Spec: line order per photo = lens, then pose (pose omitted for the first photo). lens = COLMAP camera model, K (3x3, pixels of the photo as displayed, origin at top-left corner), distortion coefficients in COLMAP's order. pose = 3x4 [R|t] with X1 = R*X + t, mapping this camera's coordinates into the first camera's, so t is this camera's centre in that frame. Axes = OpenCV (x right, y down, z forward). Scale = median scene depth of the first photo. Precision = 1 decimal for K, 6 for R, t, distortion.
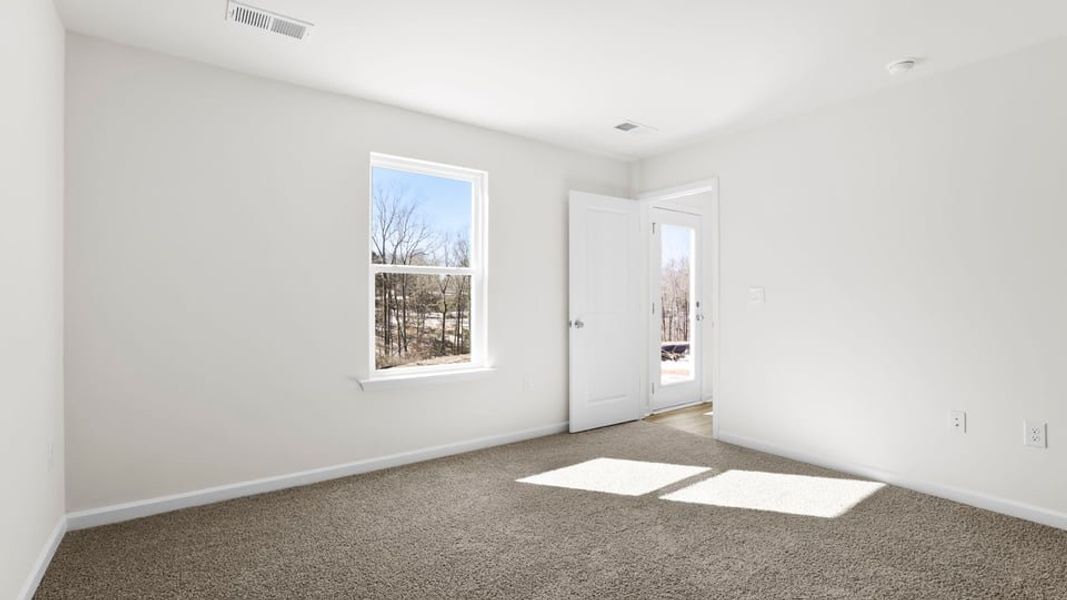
lens RADIAL K [[491.1, 0, 531.9], [0, 491.1, 293.1], [0, 0, 1]] dist [-0.025349, 0.008061]
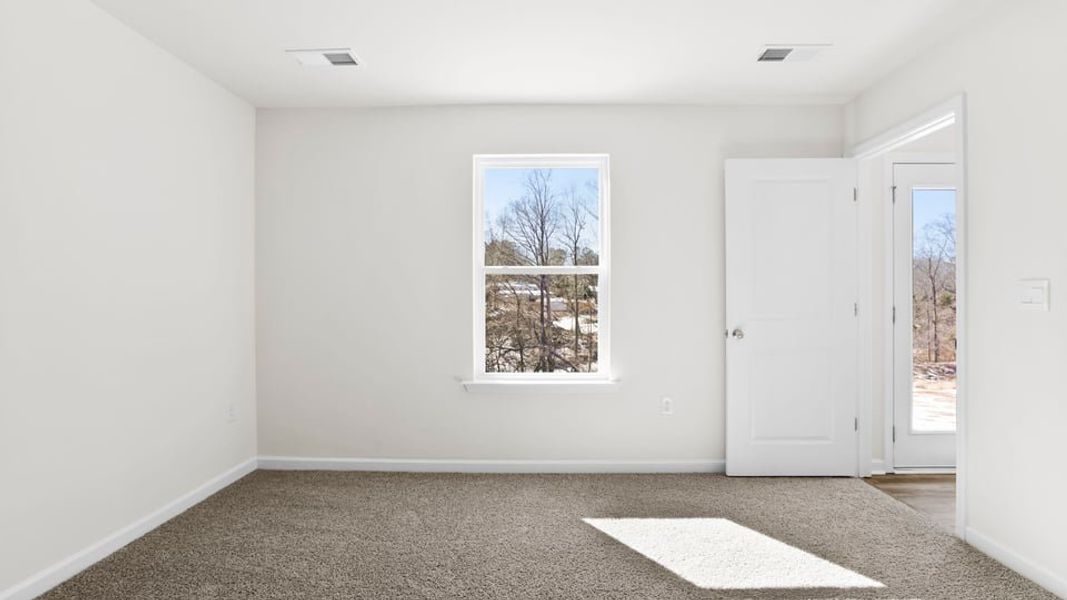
lens RADIAL K [[491.1, 0, 532.3], [0, 491.1, 297.8], [0, 0, 1]] dist [-0.025349, 0.008061]
pose [[0.798713, -0.002474, -0.601707, 0.321418], [0.007679, 0.999952, 0.006082, -0.000535], [0.601663, -0.009478, 0.798694, 0.227541]]
